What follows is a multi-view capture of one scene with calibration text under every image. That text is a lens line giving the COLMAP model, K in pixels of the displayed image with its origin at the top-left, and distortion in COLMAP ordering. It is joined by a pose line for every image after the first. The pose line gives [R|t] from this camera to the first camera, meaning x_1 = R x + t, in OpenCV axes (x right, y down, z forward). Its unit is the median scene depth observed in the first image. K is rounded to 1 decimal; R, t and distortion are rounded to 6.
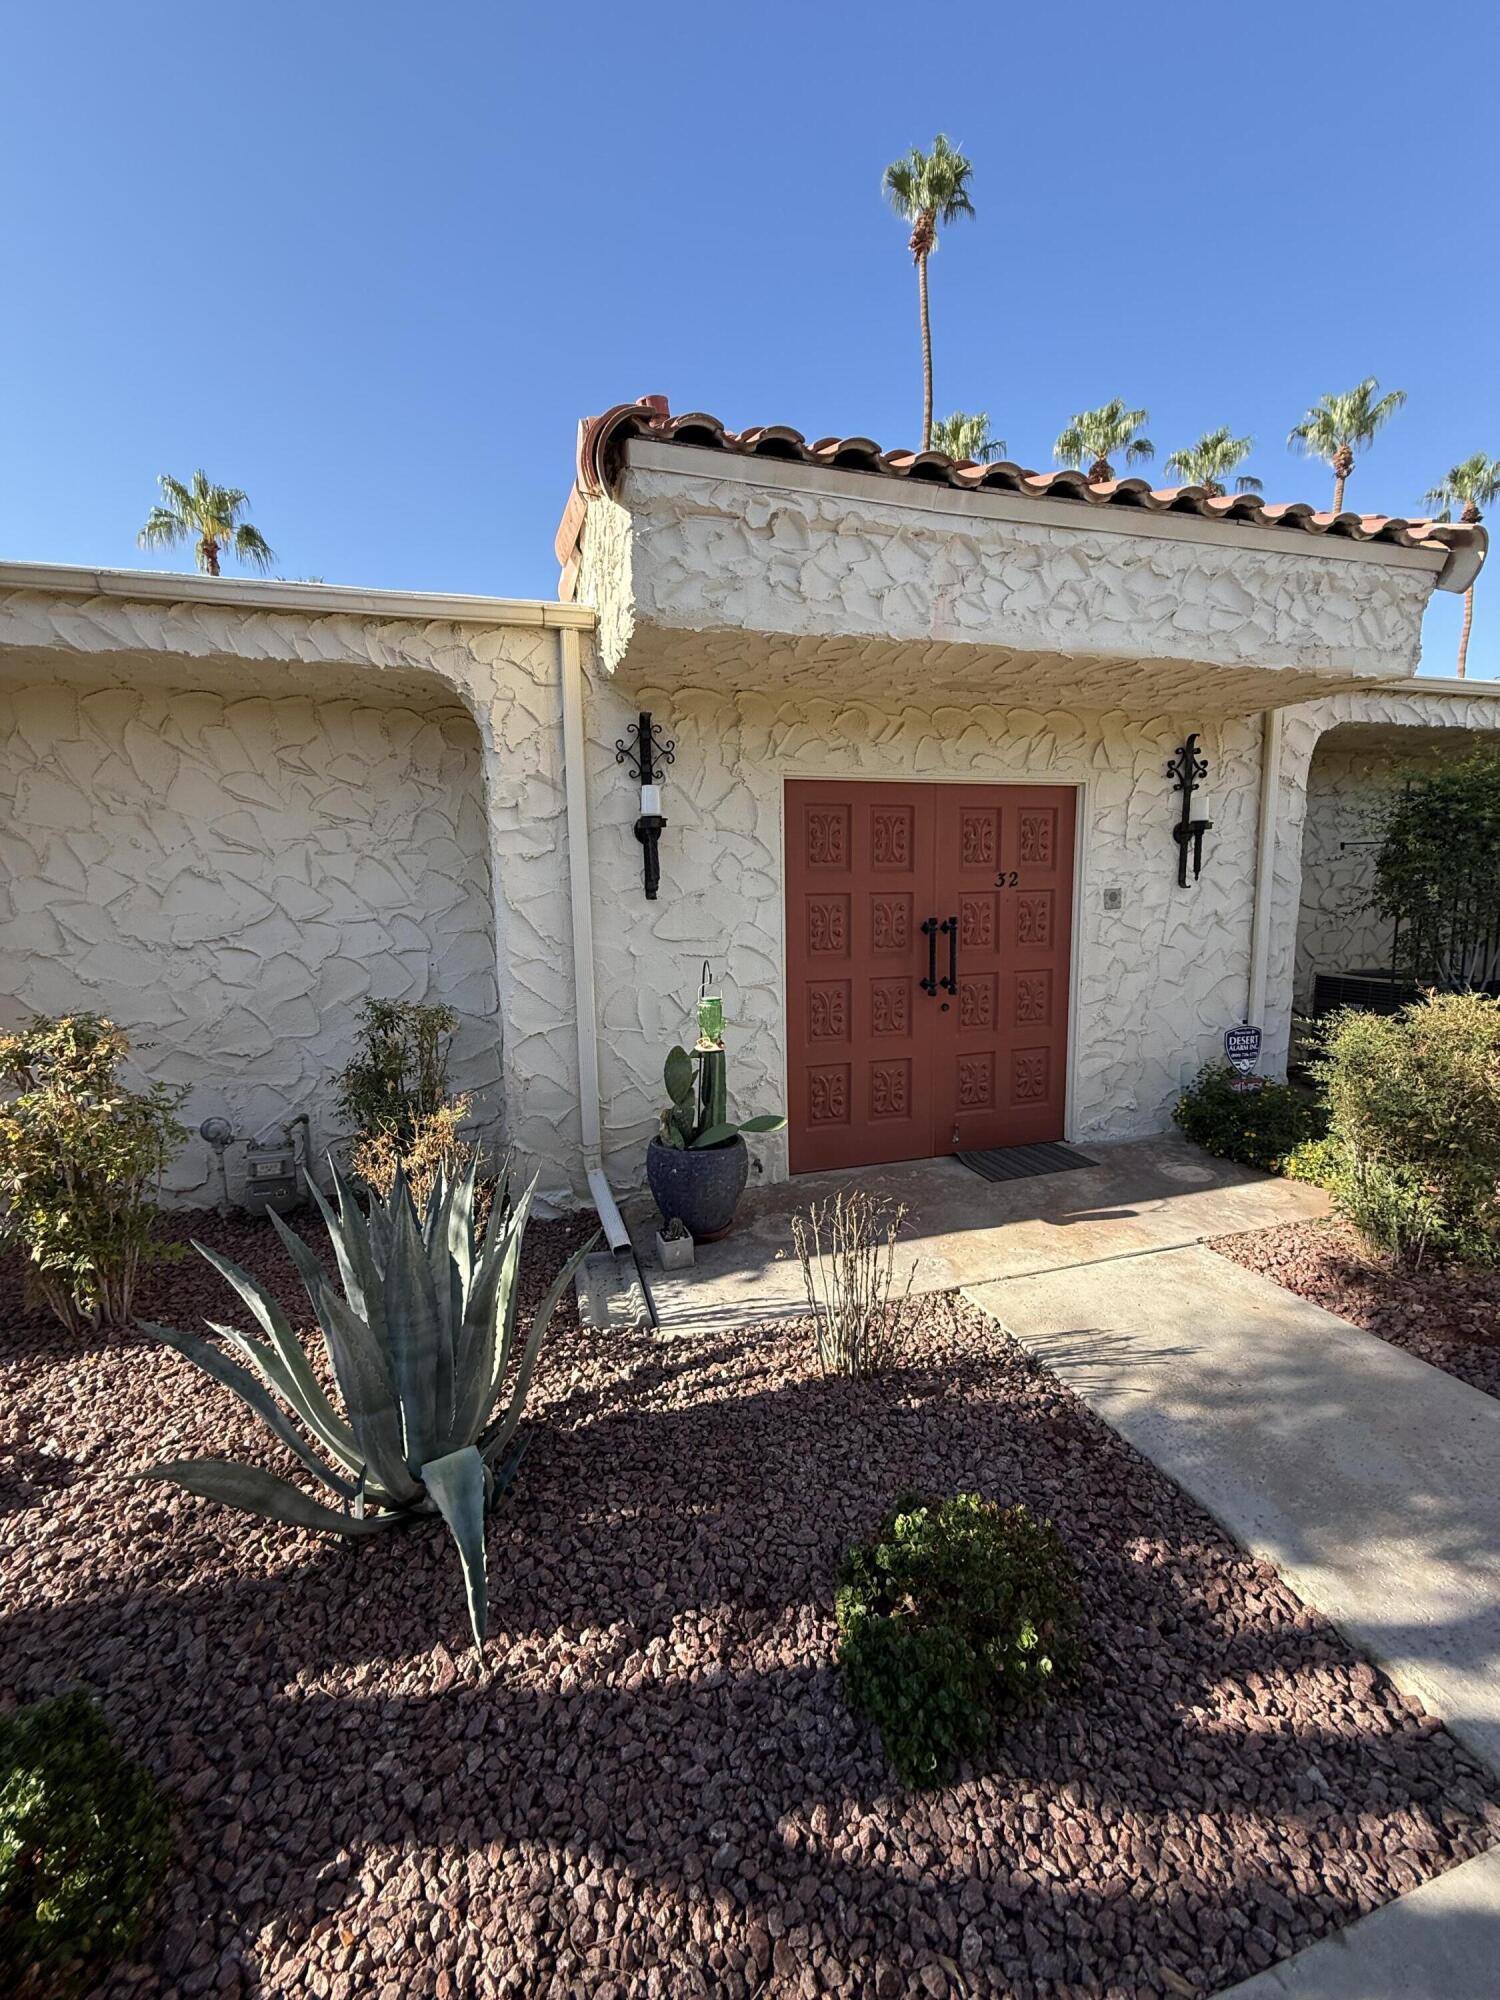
lens RADIAL K [[815.5, 0, 713.2], [0, 815.5, 1004.7], [0, 0, 1]] dist [0.000611, 0.000083]
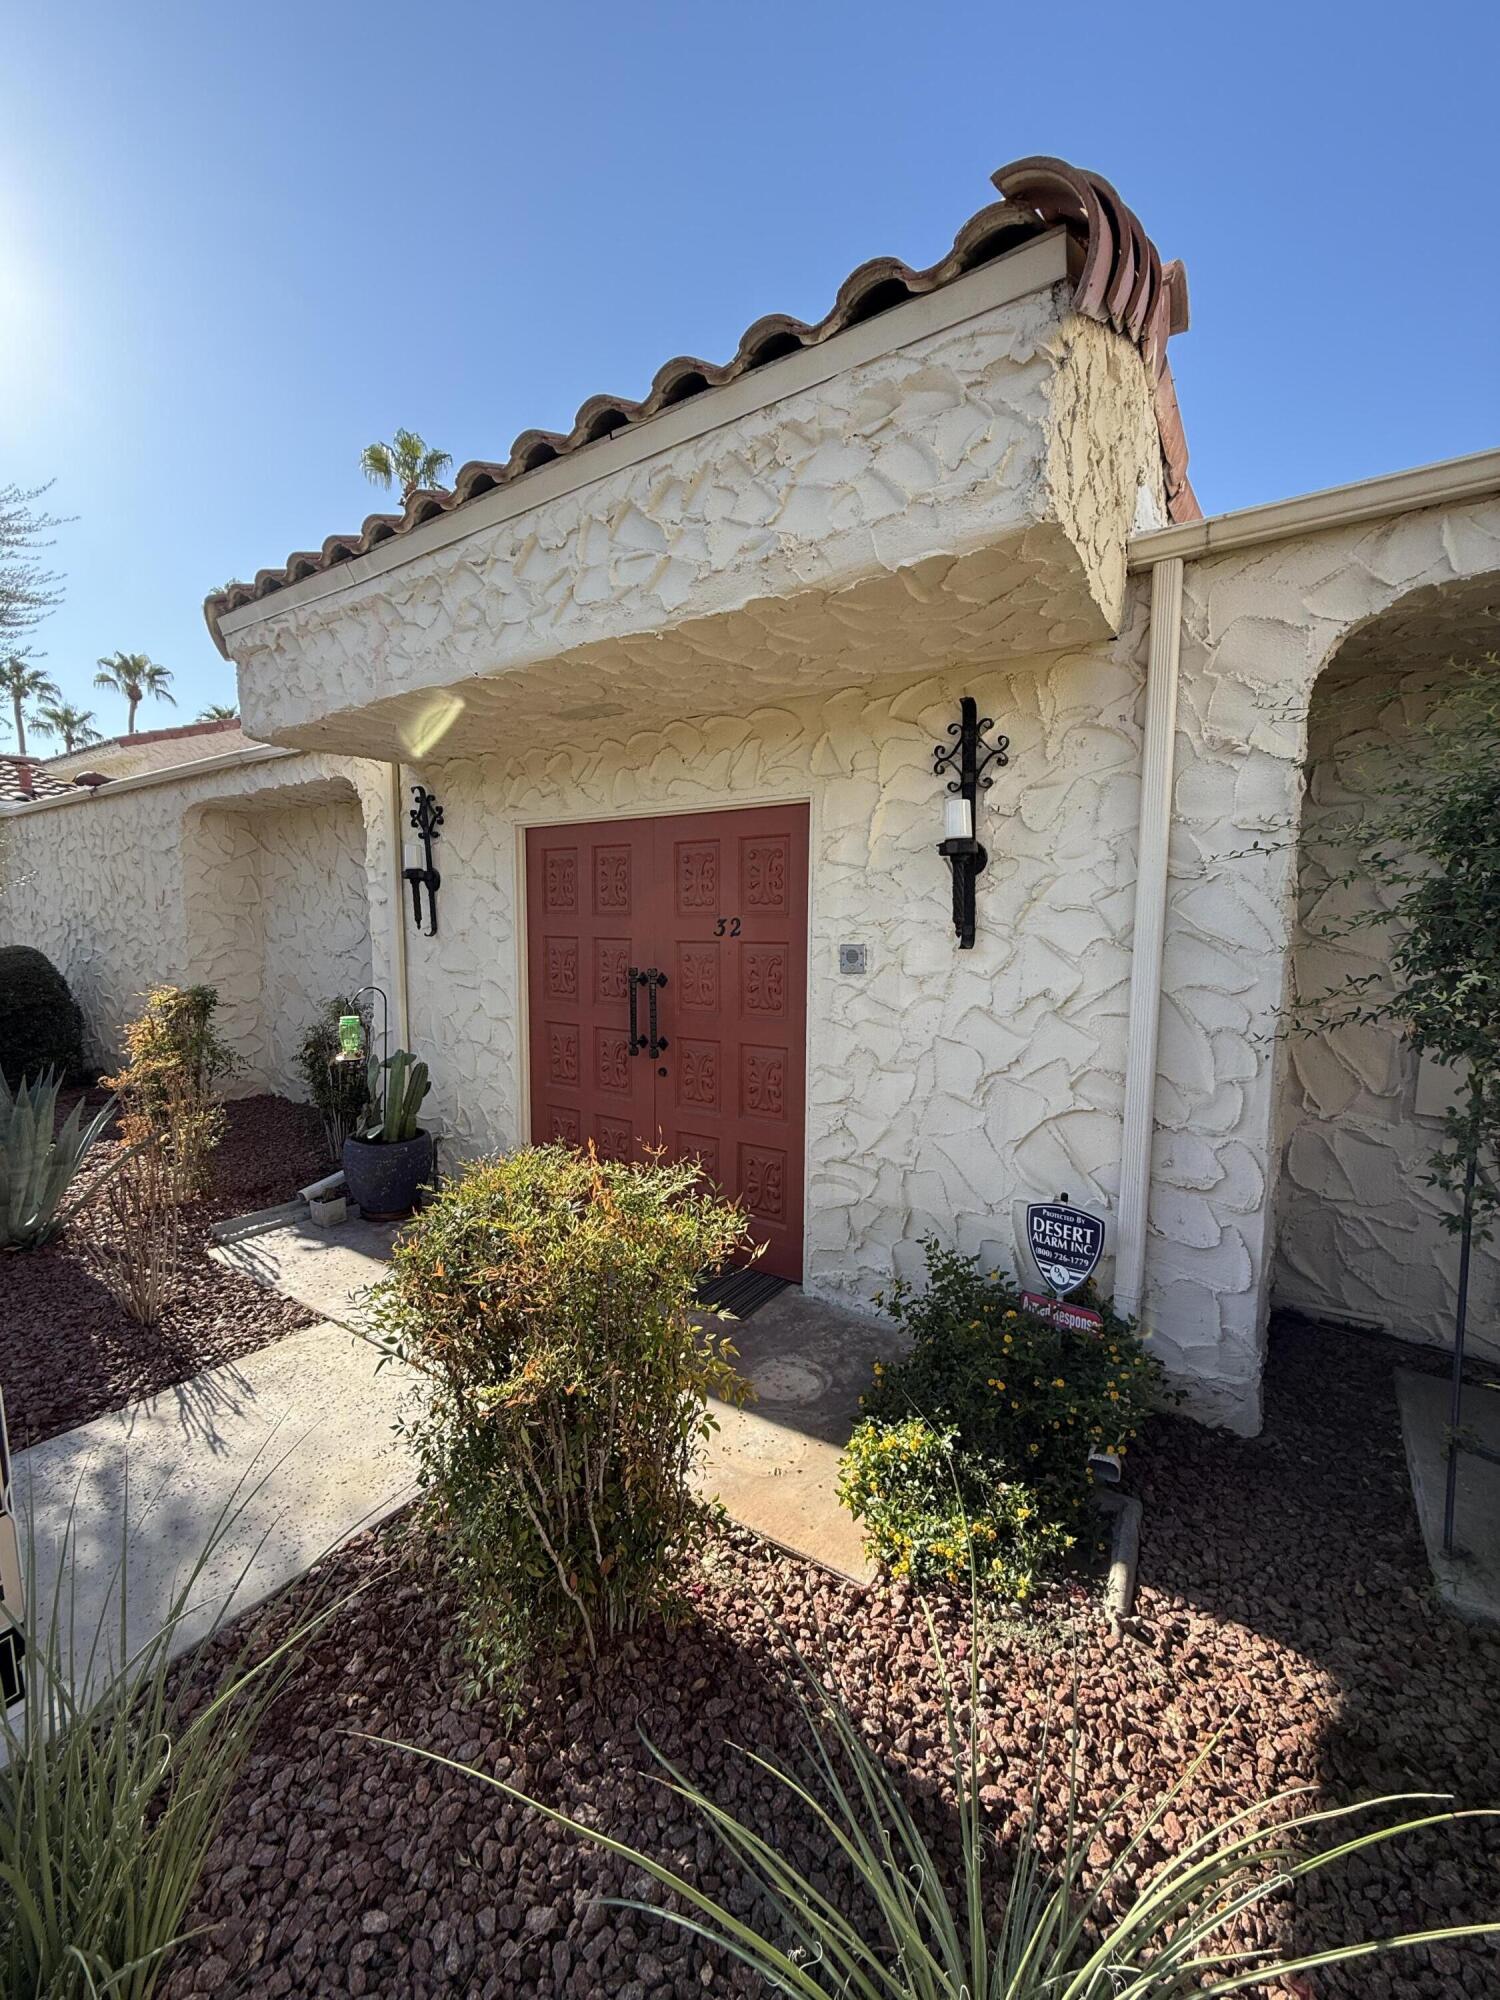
lens RADIAL K [[793.5, 0, 750.0], [0, 793.5, 1000.0], [0, 0, 1]] dist [-0.002212, -0.000029]
pose [[0.633836, 0.096652, -0.767405, 1.012828], [-0.124084, 0.992018, 0.022455, -0.106324], [0.763449, 0.080989, 0.640770, 0.540239]]
